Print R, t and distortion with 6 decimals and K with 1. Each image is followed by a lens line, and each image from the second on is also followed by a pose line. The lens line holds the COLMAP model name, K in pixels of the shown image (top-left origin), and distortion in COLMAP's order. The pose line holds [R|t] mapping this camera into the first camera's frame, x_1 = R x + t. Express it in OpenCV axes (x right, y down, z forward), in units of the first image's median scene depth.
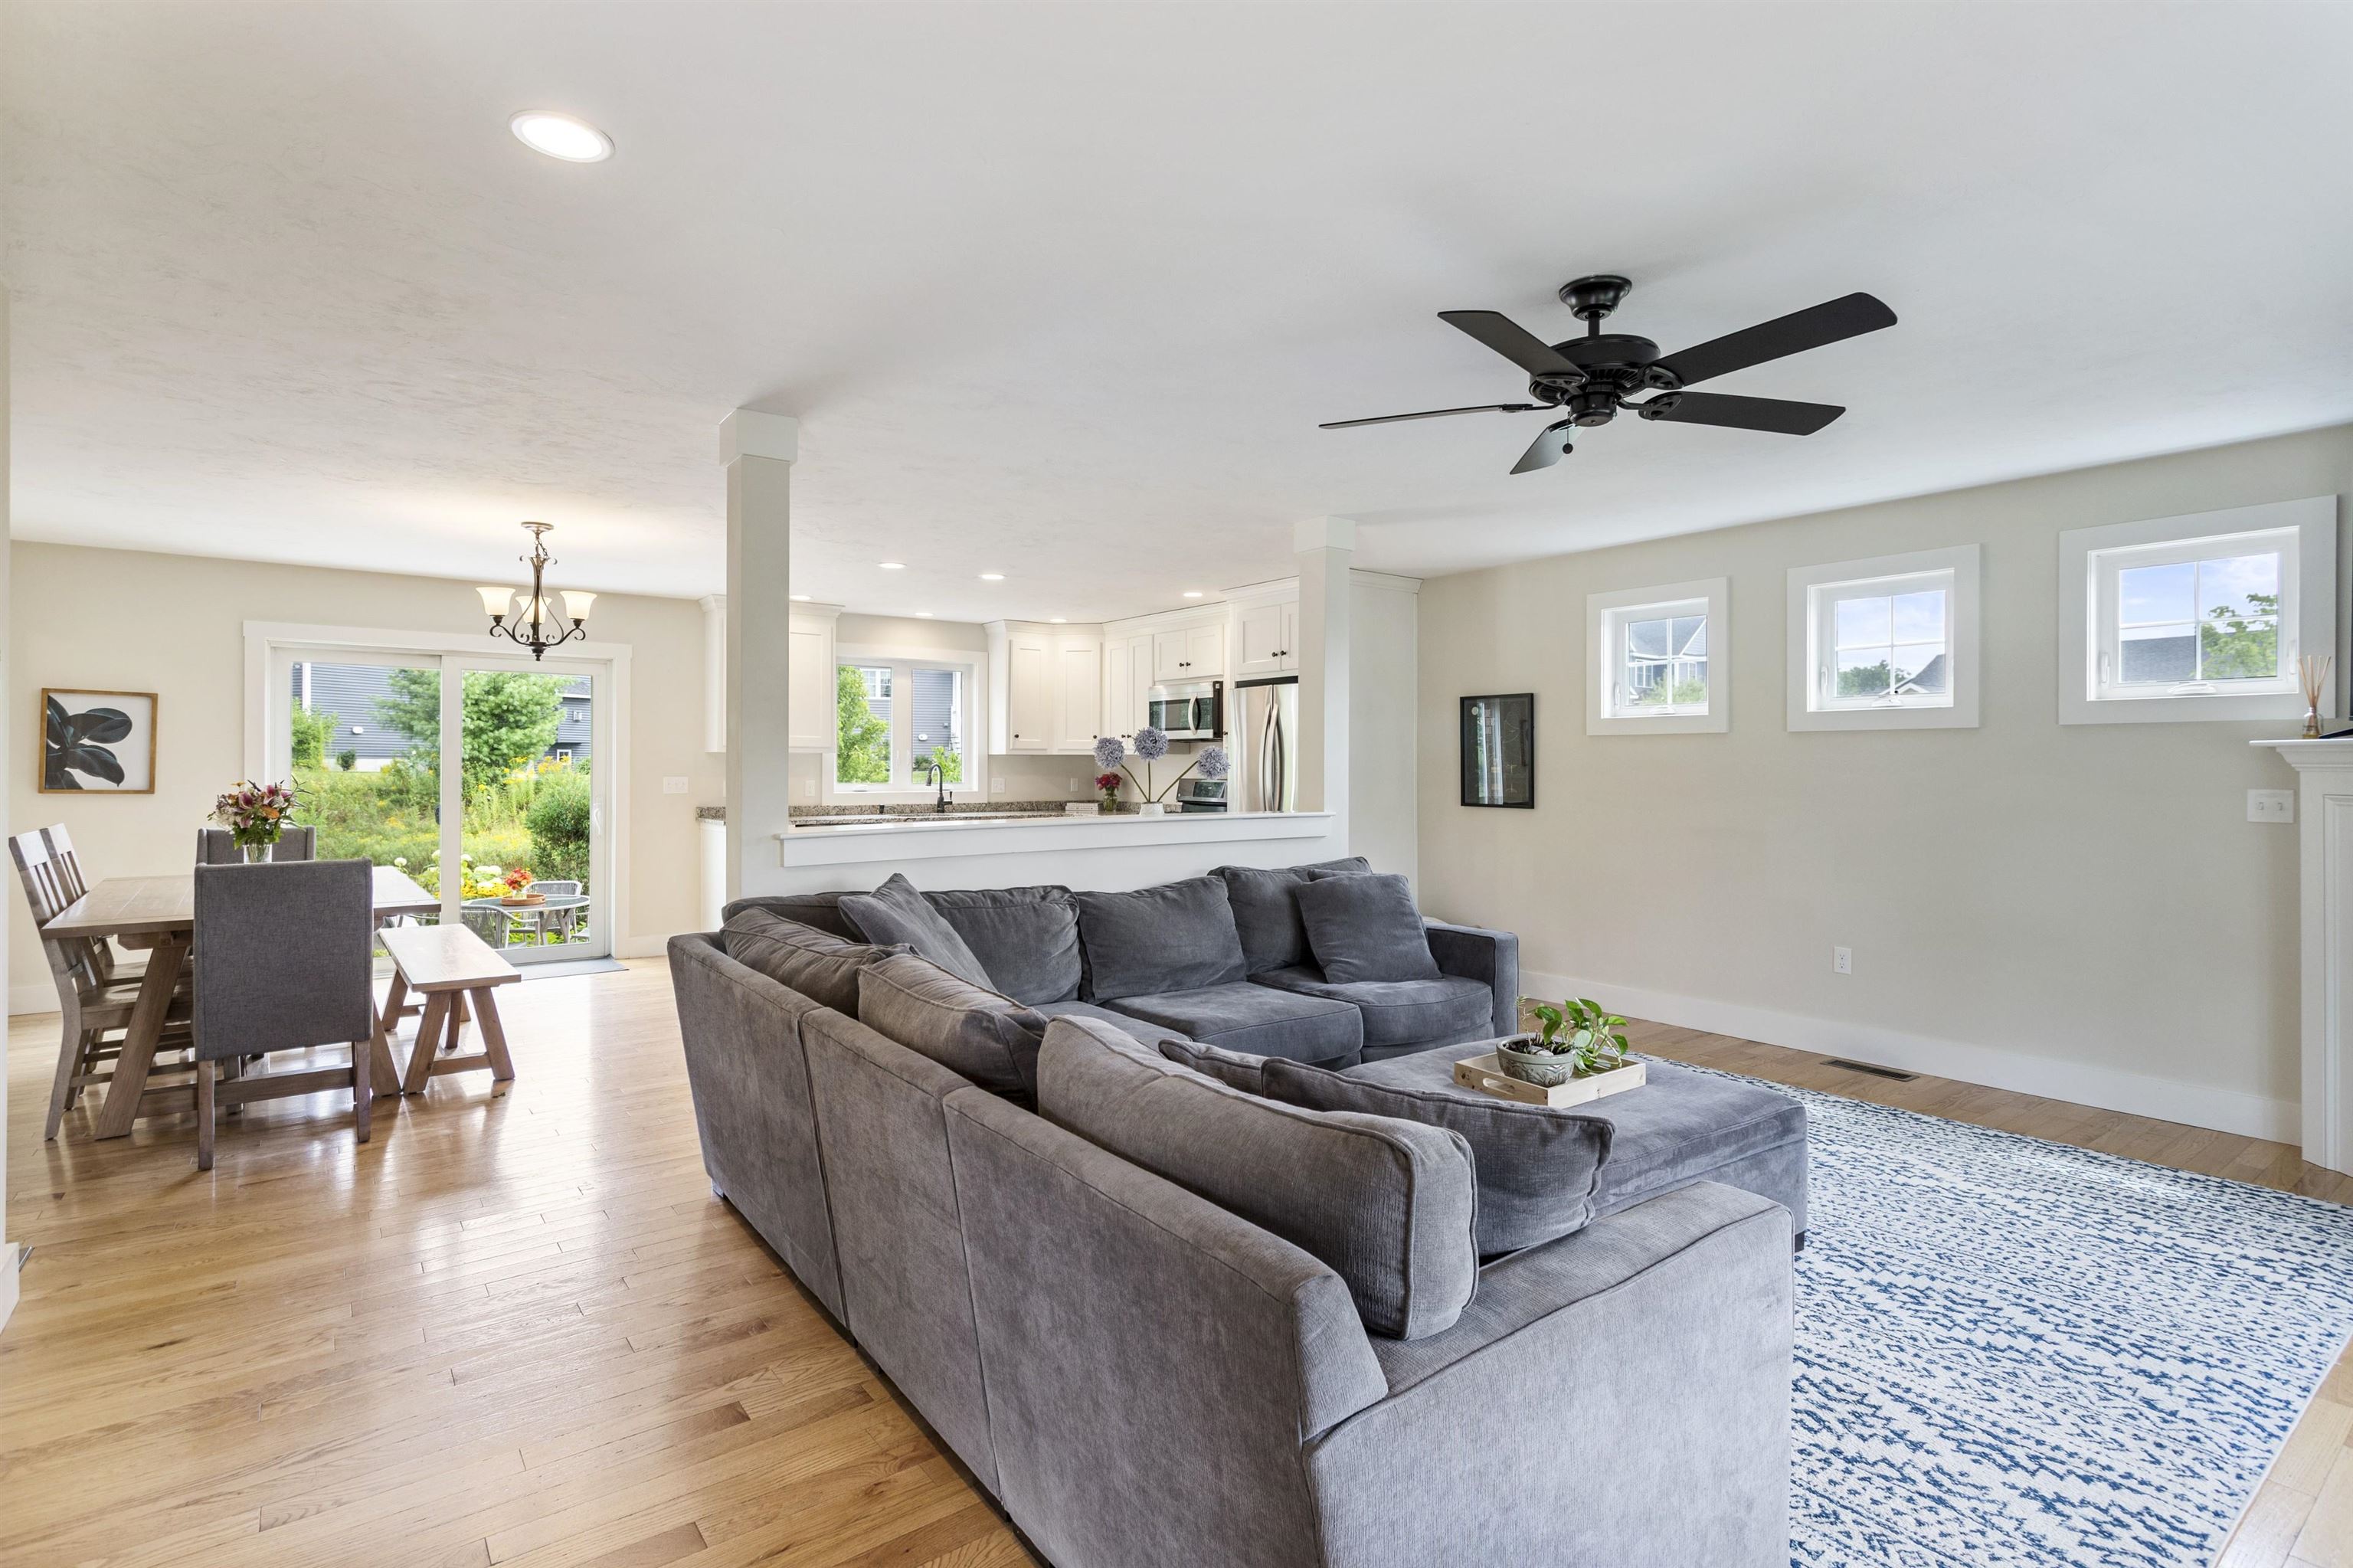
lens RADIAL K [[1134.1, 0, 1174.4], [0, 1134.1, 767.6], [0, 0, 1]] dist [0.002722, 0.000925]
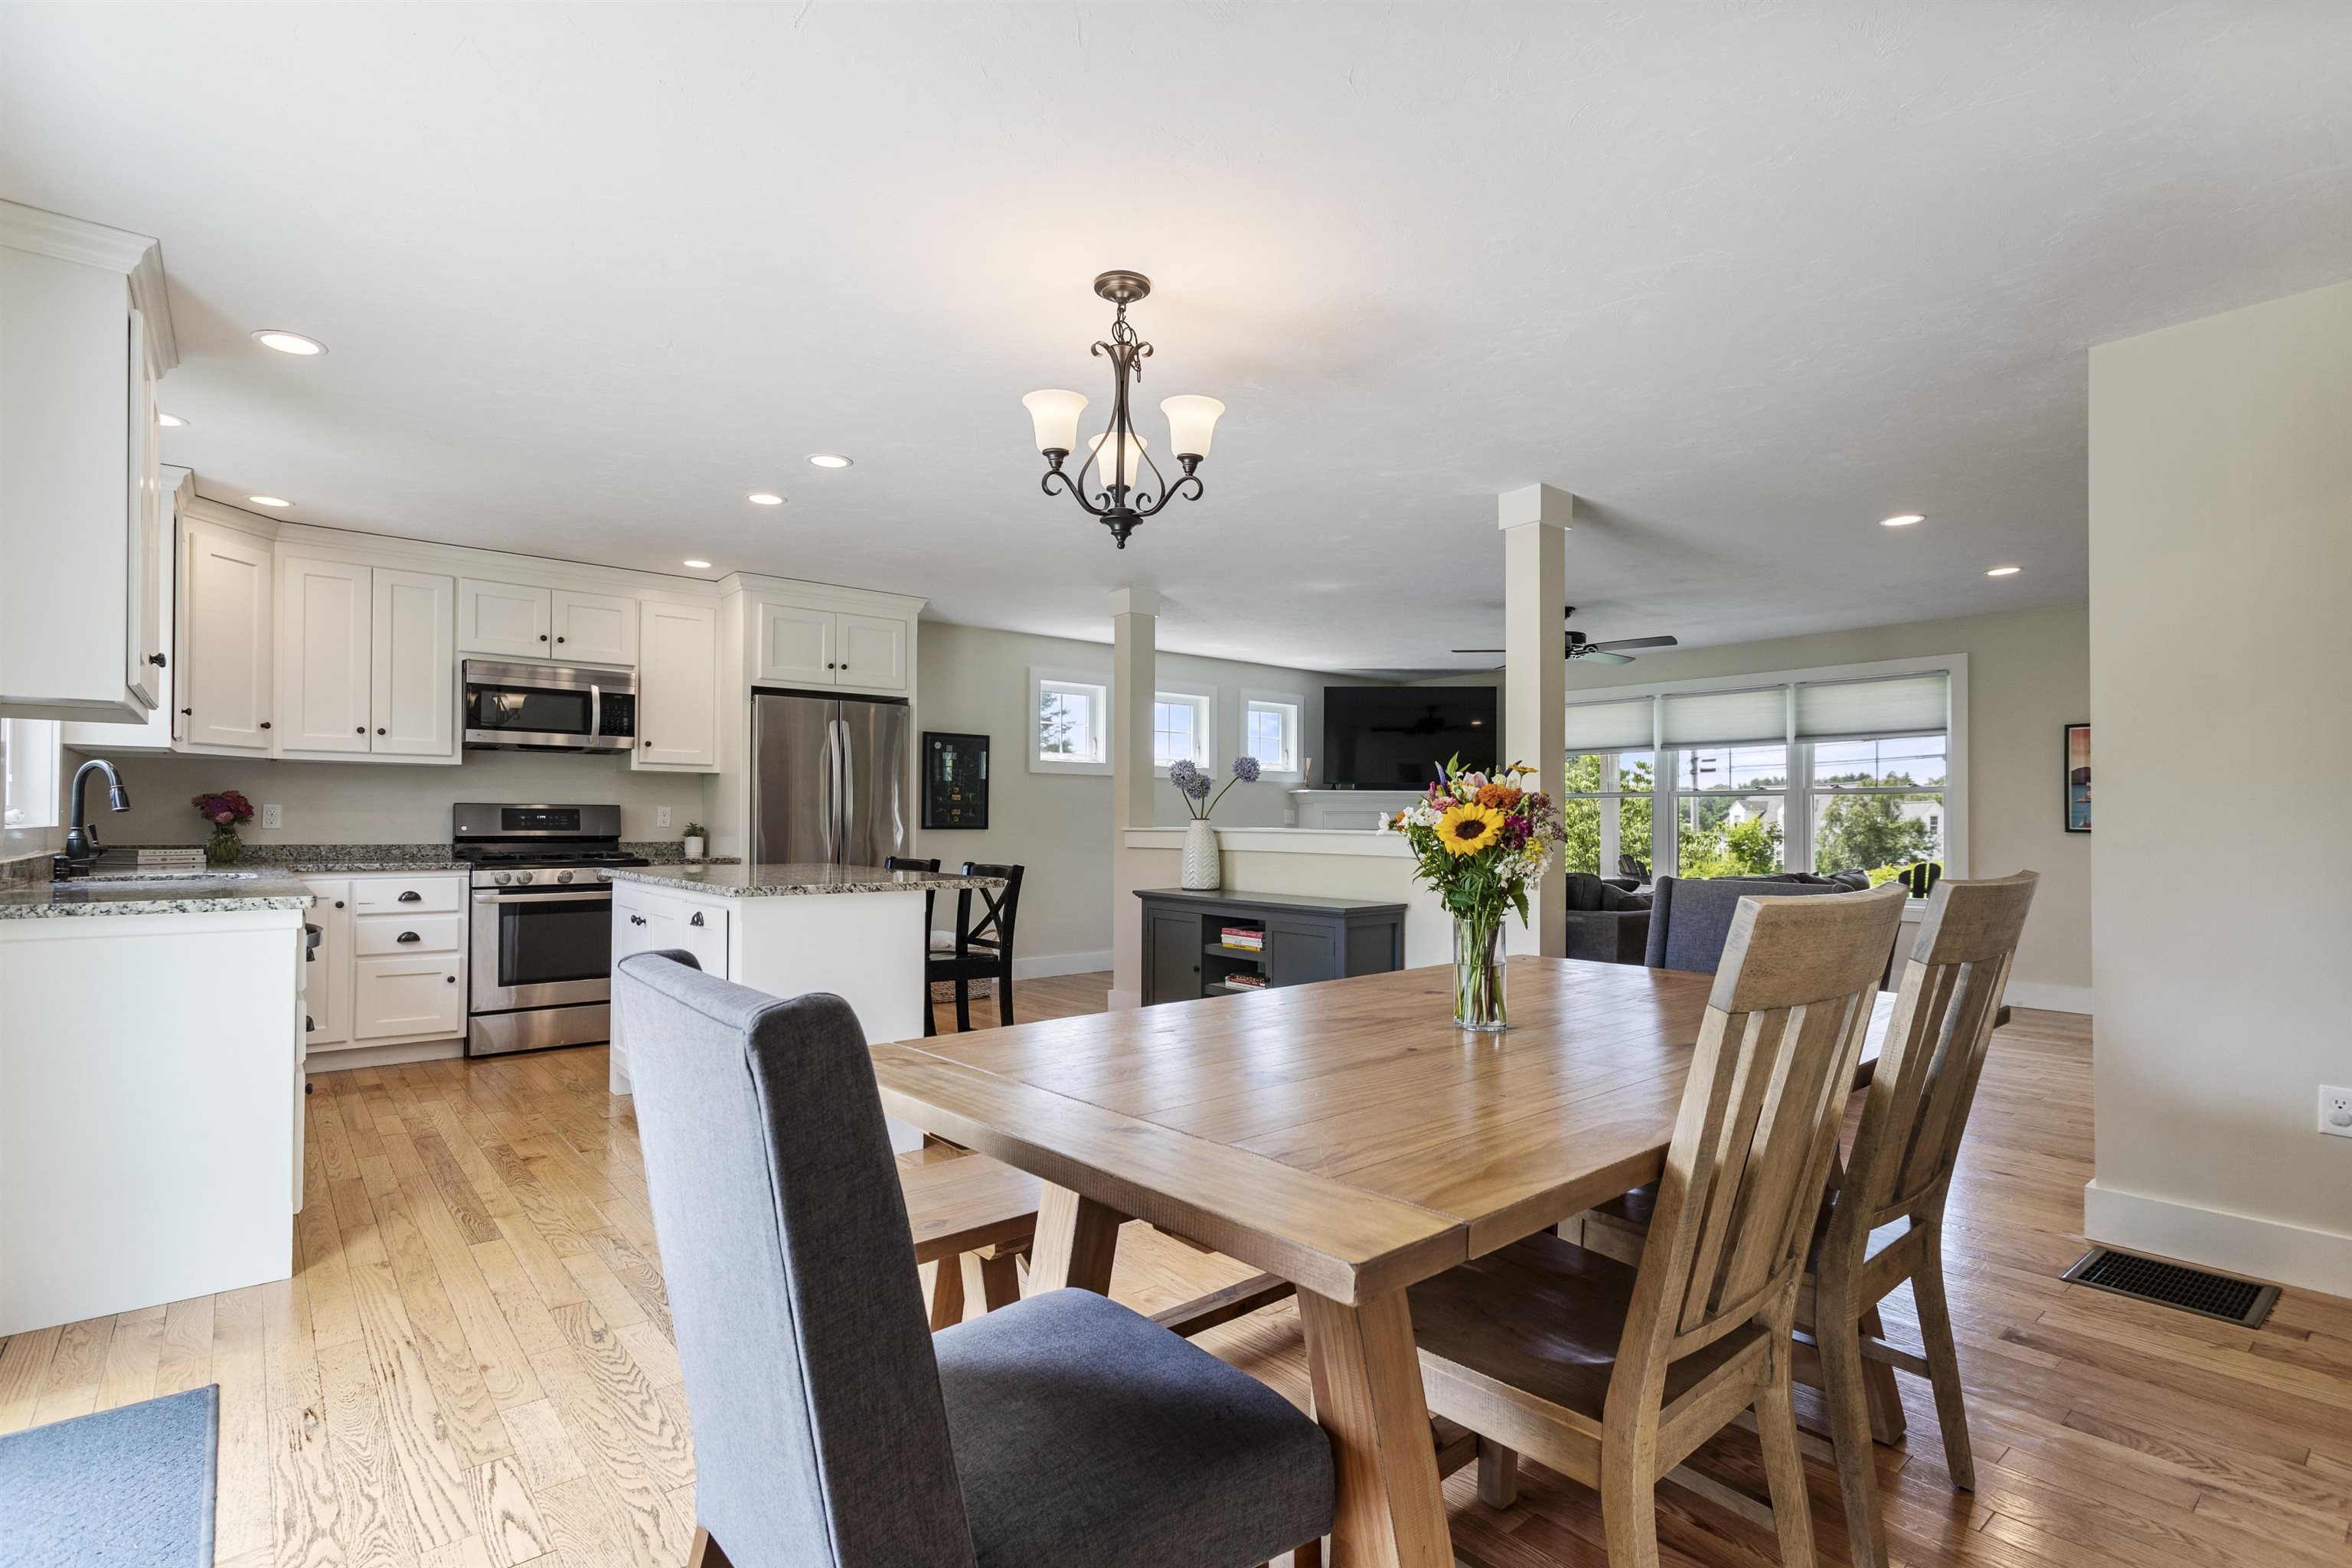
lens RADIAL K [[1115.4, 0, 1181.2], [0, 1115.4, 808.8], [0, 0, 1]] dist [0.001113, -0.000159]
pose [[-0.049745, 0.008943, 0.998722, -1.613763], [-0.003442, 0.999952, -0.009125, 0.042860], [-0.998756, -0.003891, -0.049712, 1.508104]]
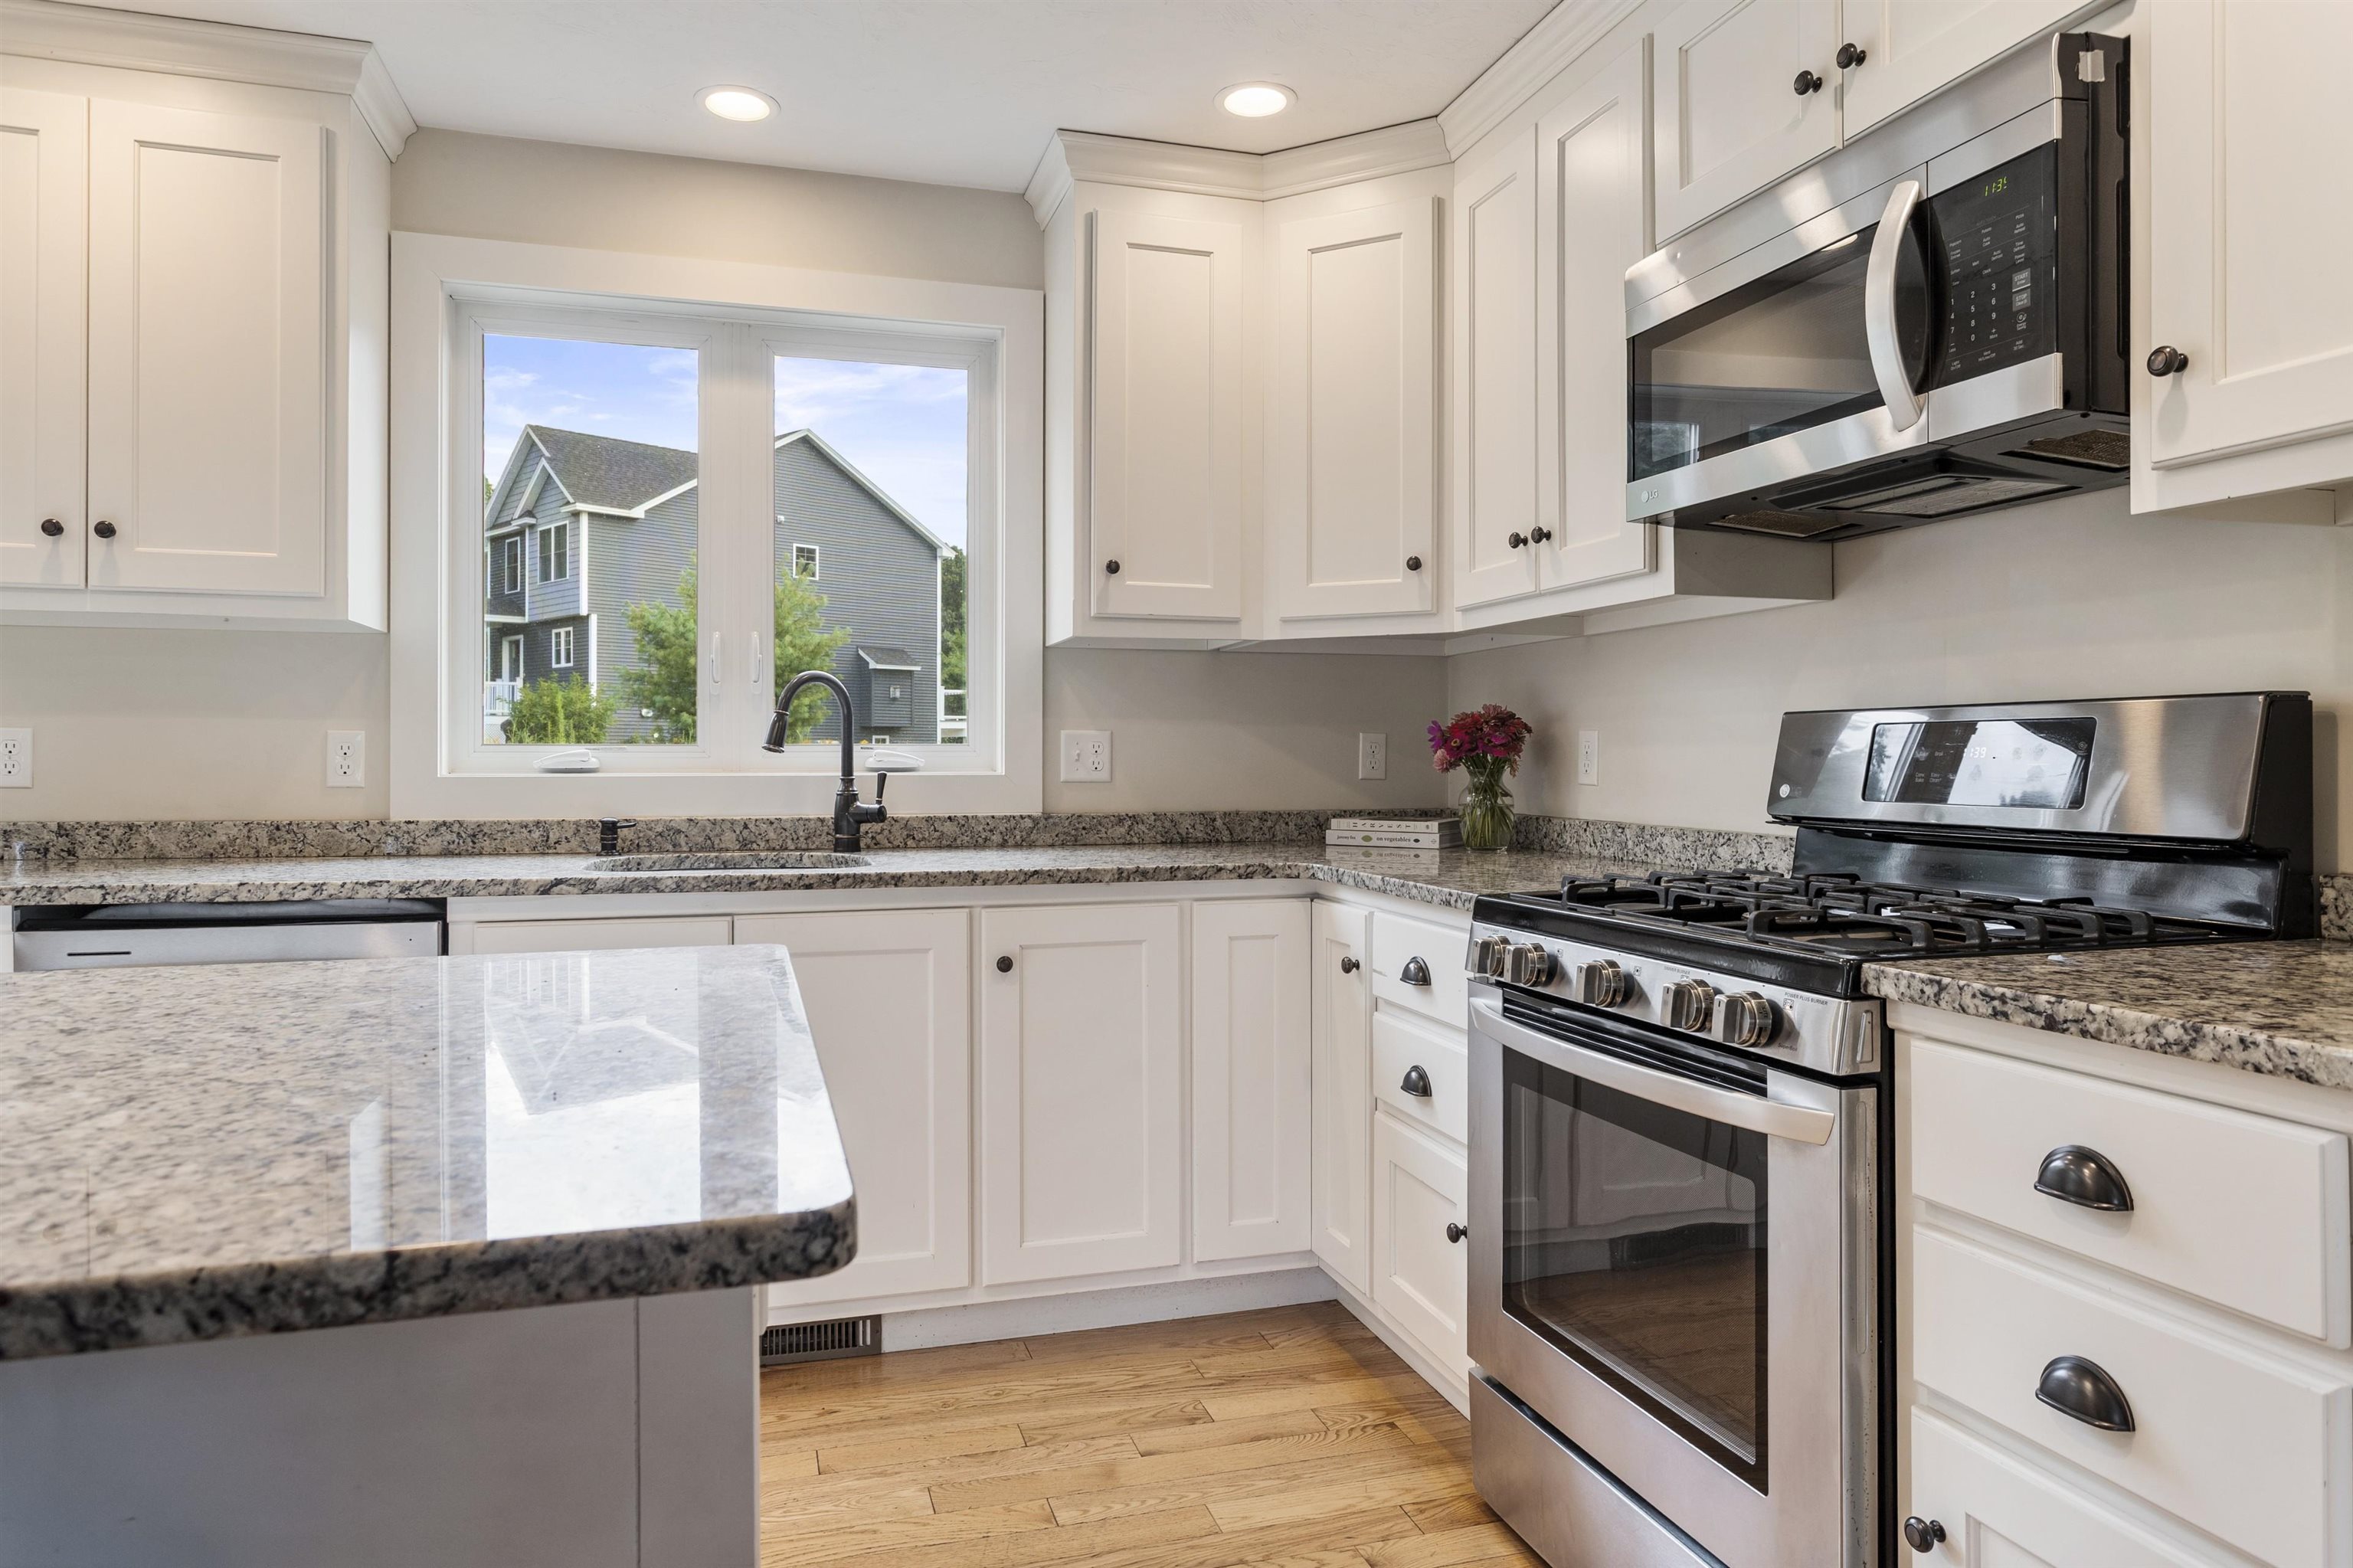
lens RADIAL K [[1422.9, 0, 1153.2], [0, 1422.9, 757.6], [0, 0, 1]] dist [-0.001019, 0.001786]
pose [[0.933811, -0.002851, -0.357755, -0.025397], [0.001459, 0.999990, -0.004163, 0.046612], [0.357763, 0.003366, 0.933806, 1.744517]]
